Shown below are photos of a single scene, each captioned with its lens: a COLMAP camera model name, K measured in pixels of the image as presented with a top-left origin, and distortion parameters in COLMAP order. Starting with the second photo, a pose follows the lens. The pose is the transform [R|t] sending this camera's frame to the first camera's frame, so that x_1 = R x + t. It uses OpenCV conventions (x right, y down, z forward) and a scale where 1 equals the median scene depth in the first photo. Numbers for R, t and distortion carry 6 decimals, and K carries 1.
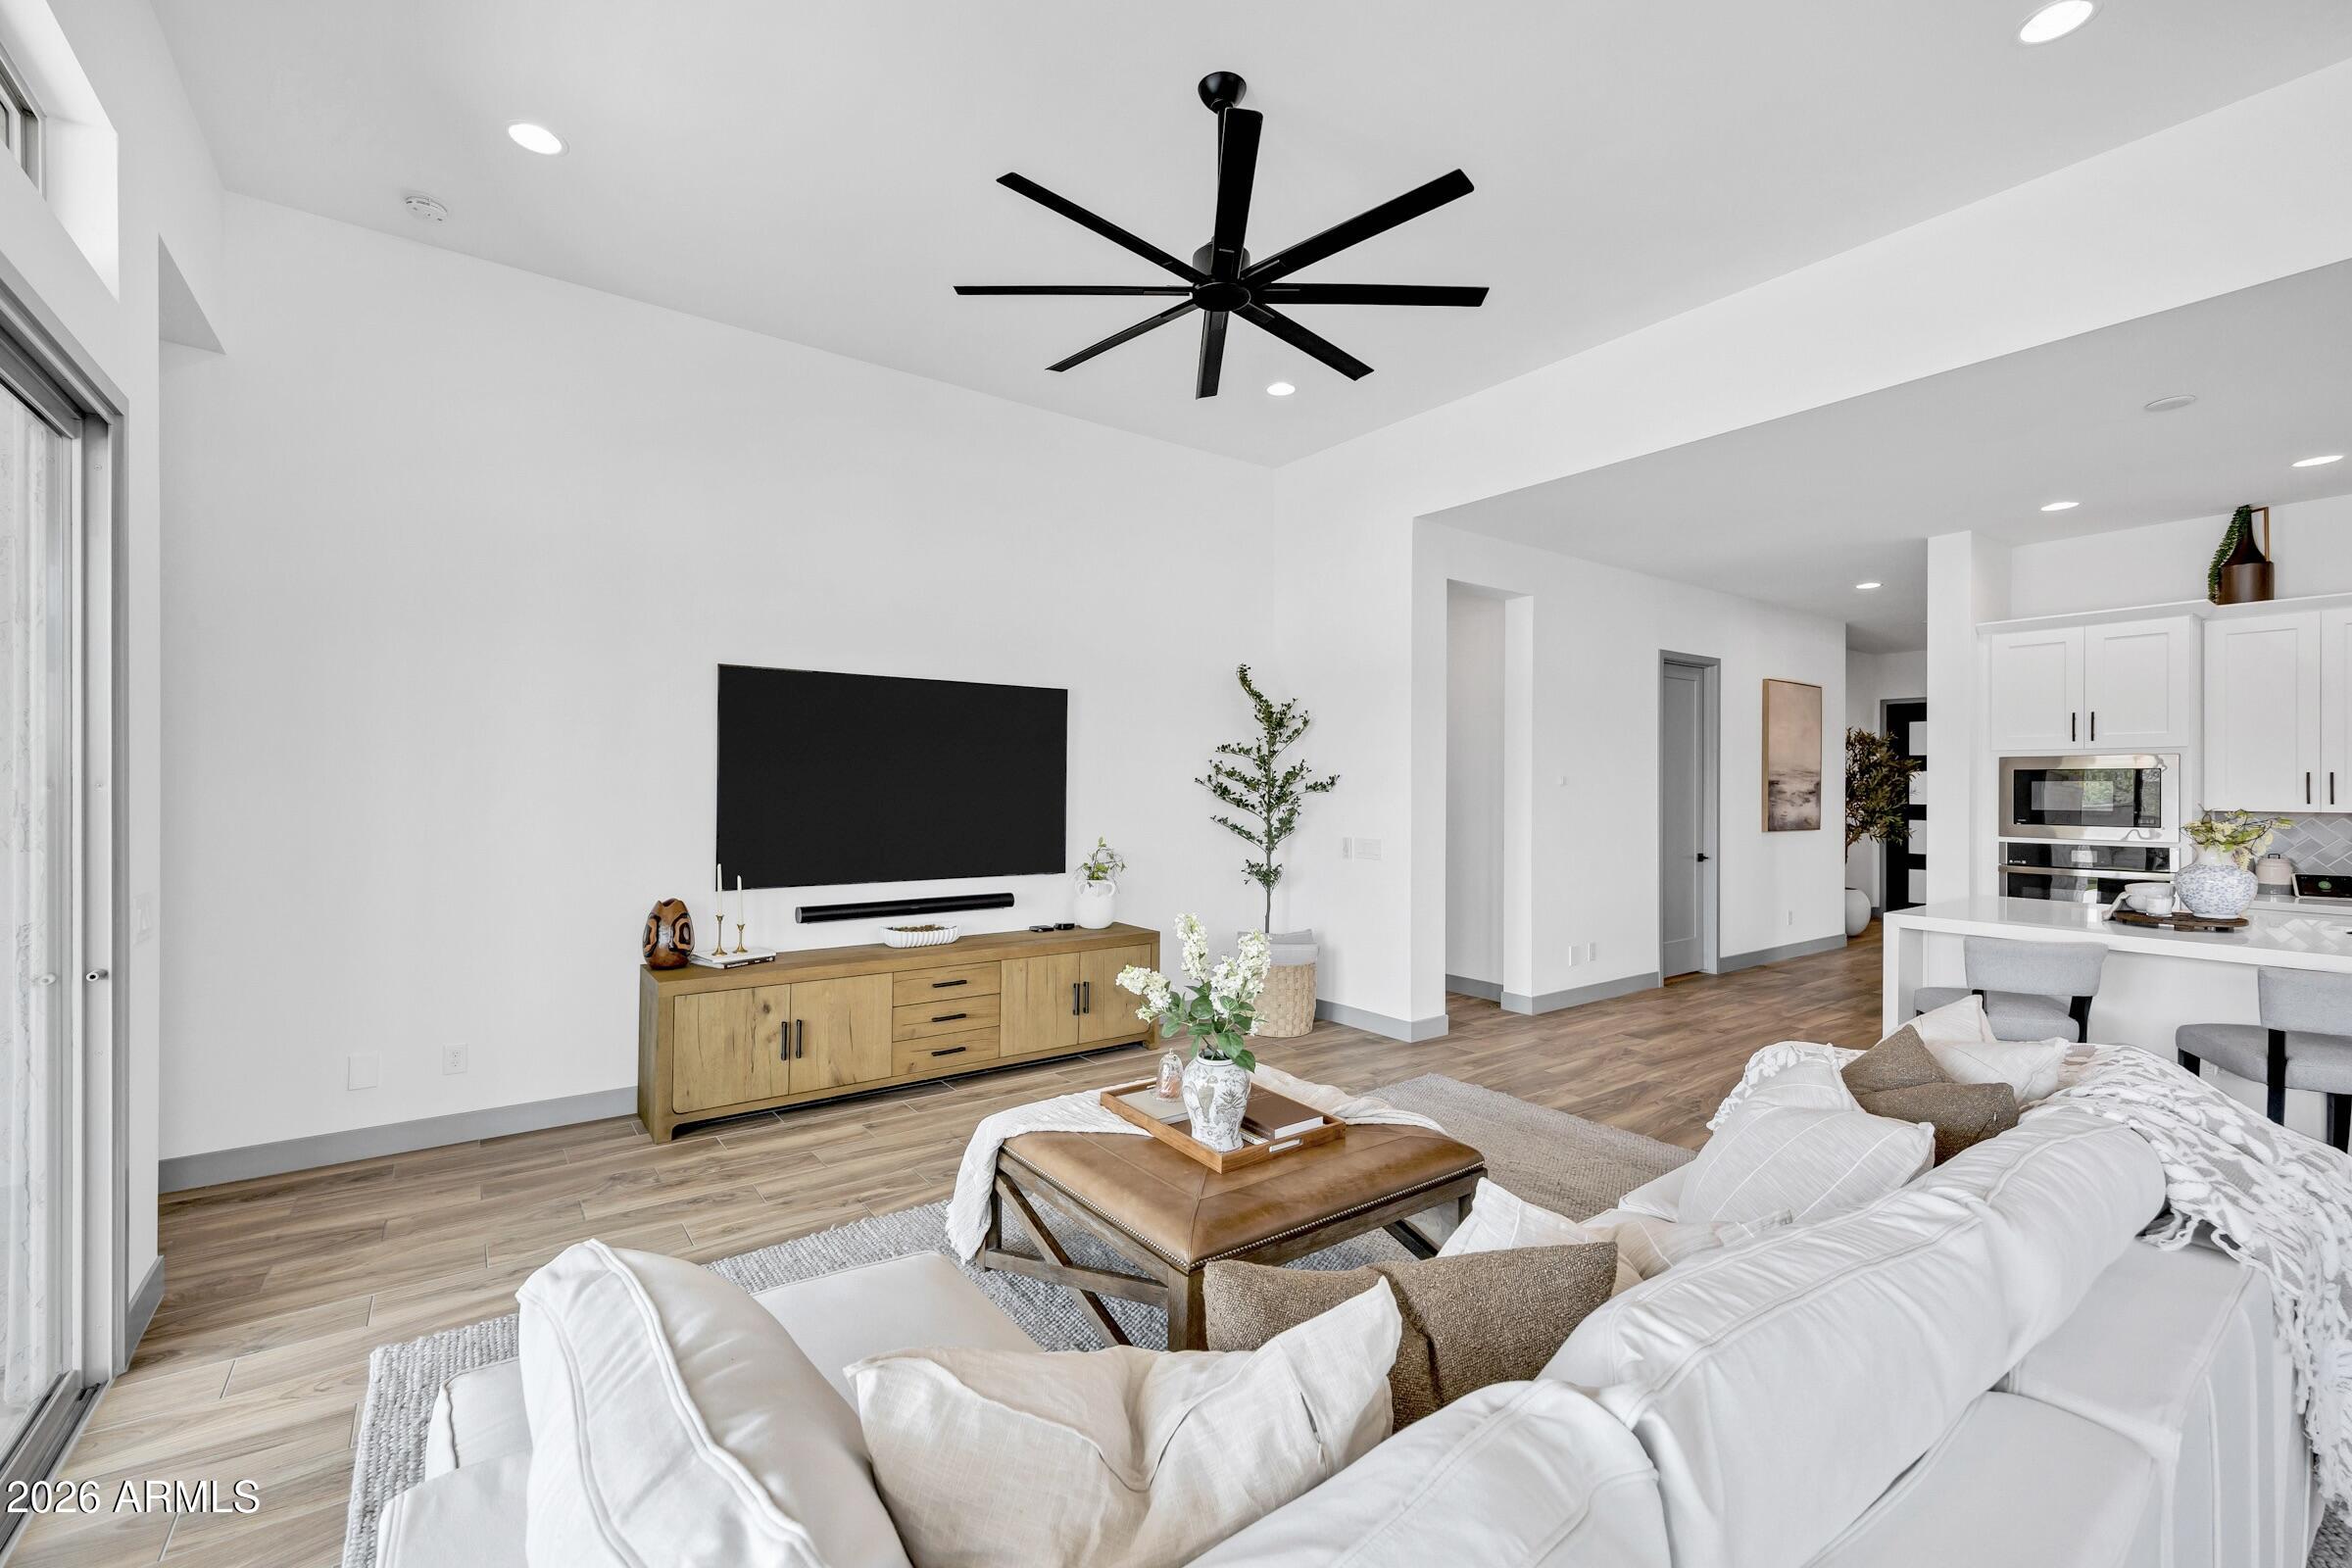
lens RADIAL K [[983.4, 0, 1168.7], [0, 983.4, 785.3], [0, 0, 1]] dist [0.016287, -0.001135]
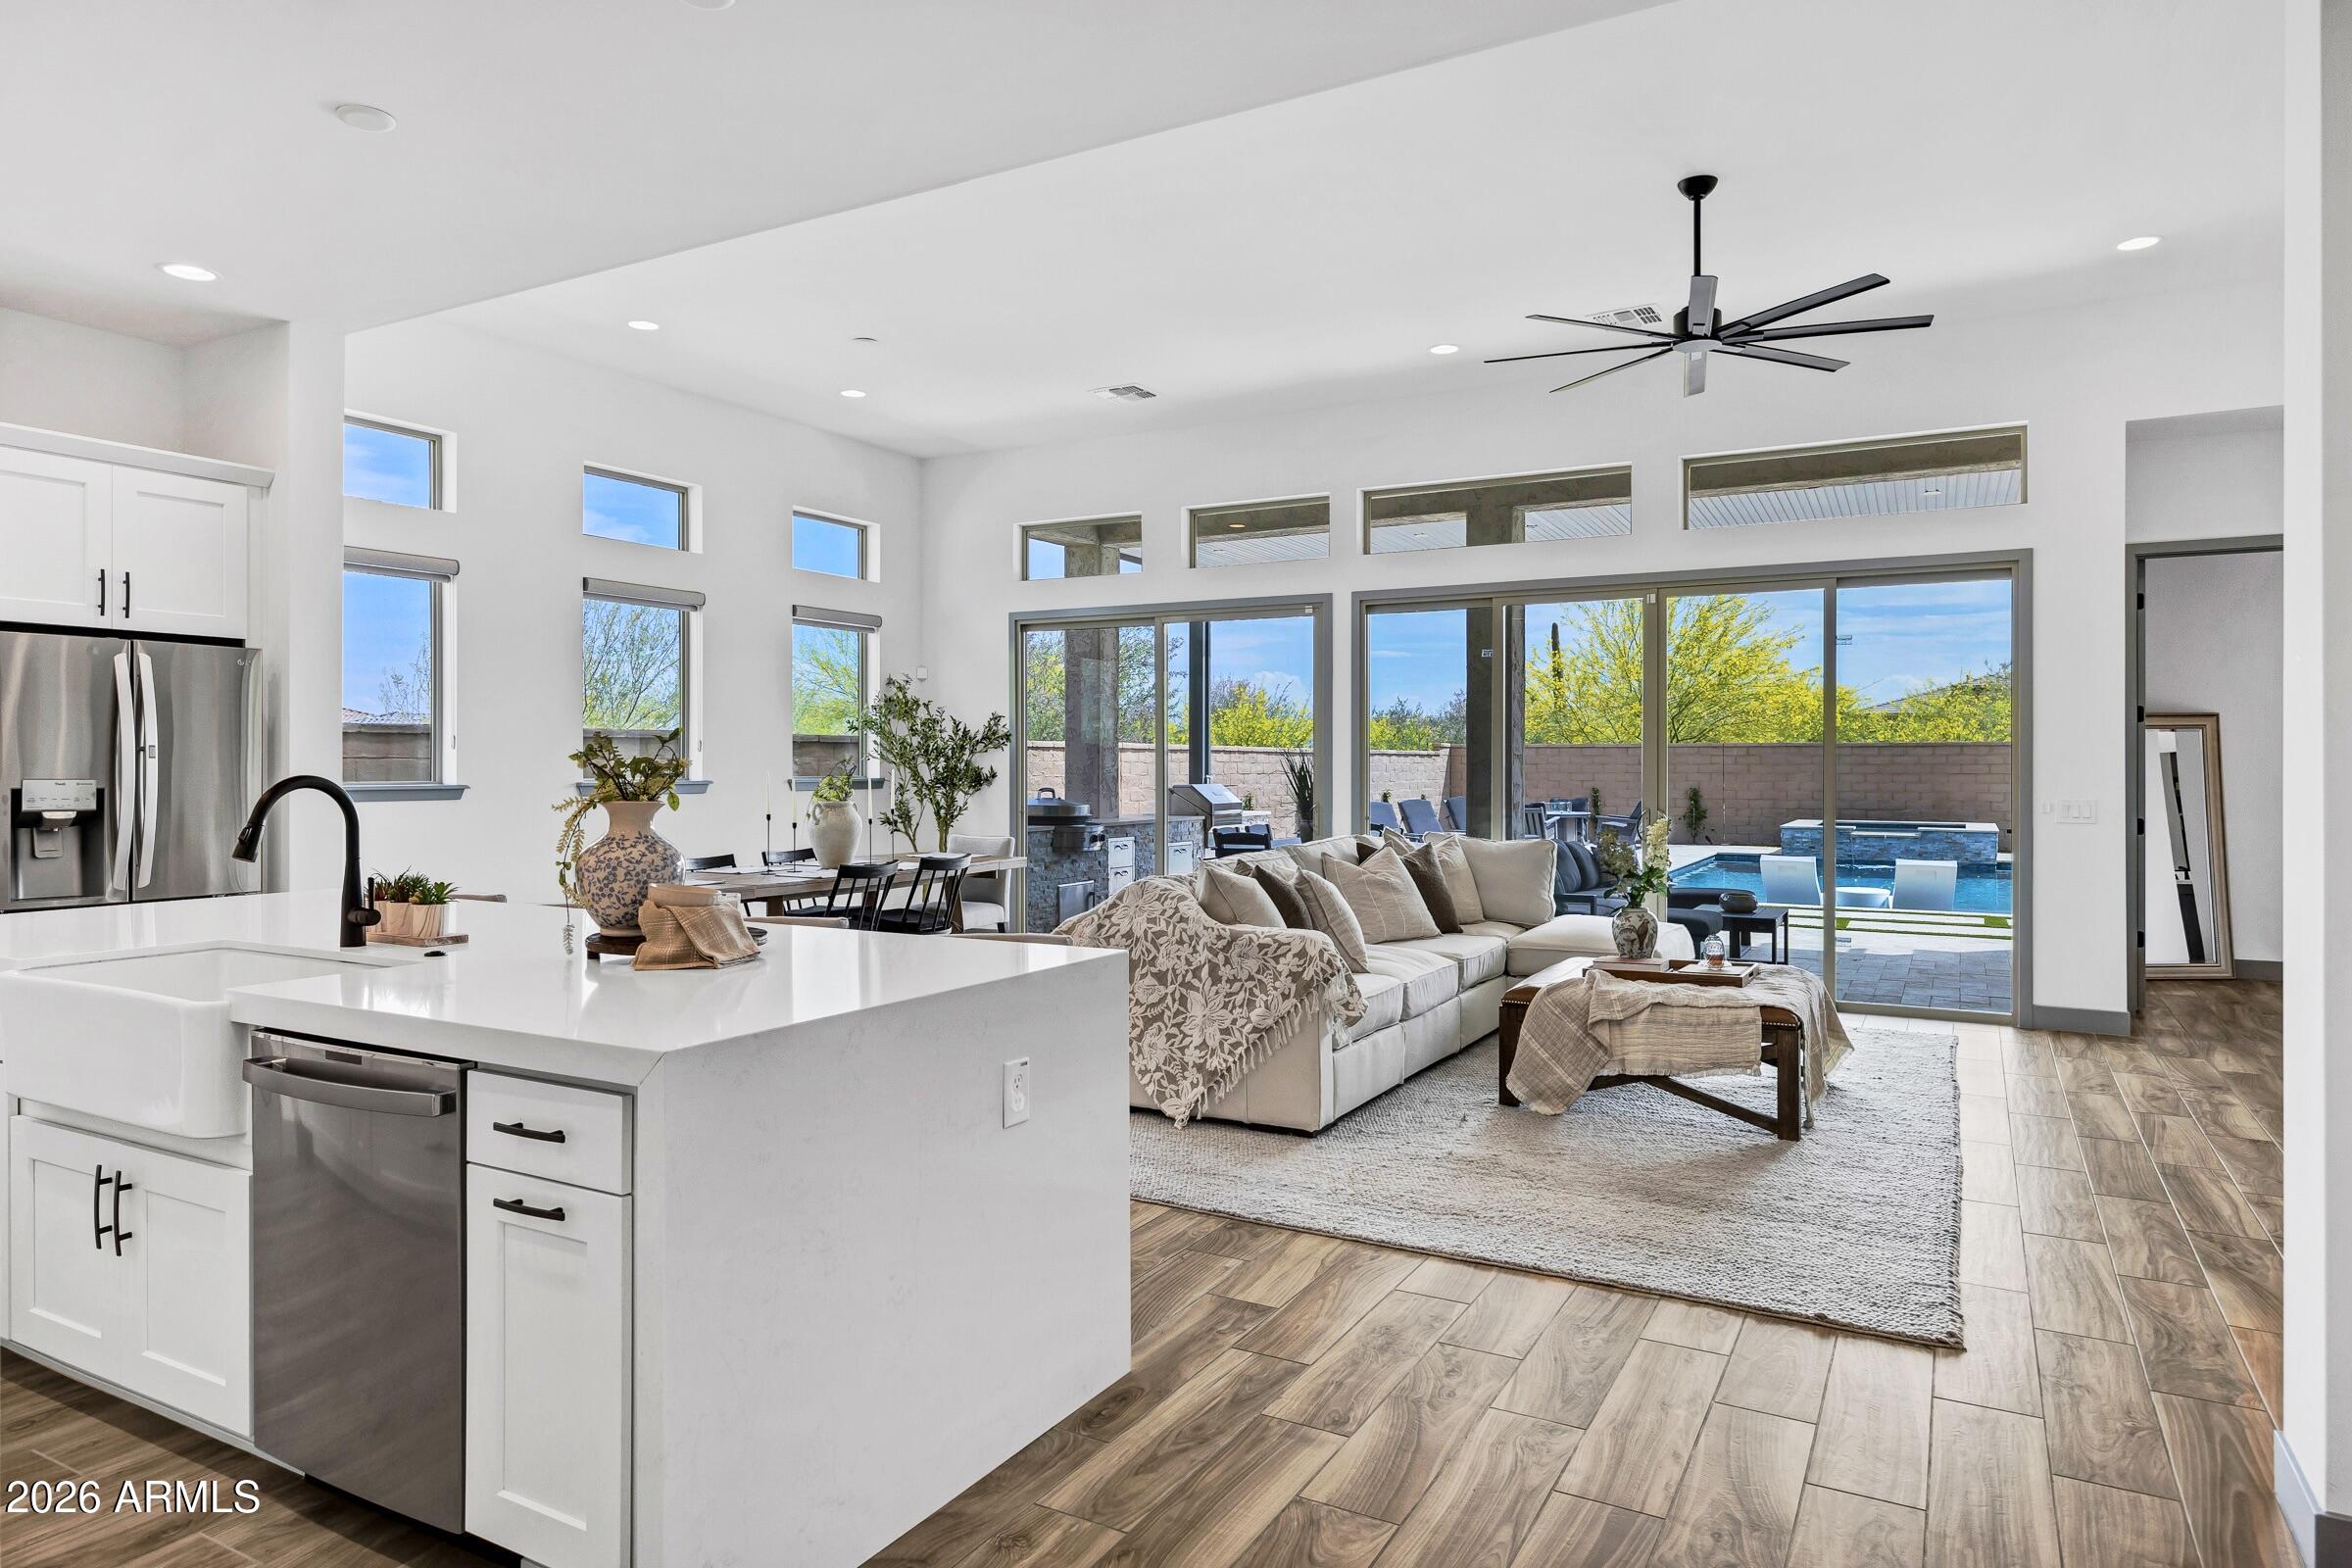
lens RADIAL K [[1433.9, 0, 1161.2], [0, 1433.9, 767.9], [0, 0, 1]] dist [-0.003765, 0.007710]
pose [[-0.908112, -0.004095, -0.418708, 0.786203], [-0.004533, 0.999990, 0.000051, 0.029045], [0.418703, 0.001945, -0.908121, 1.297819]]
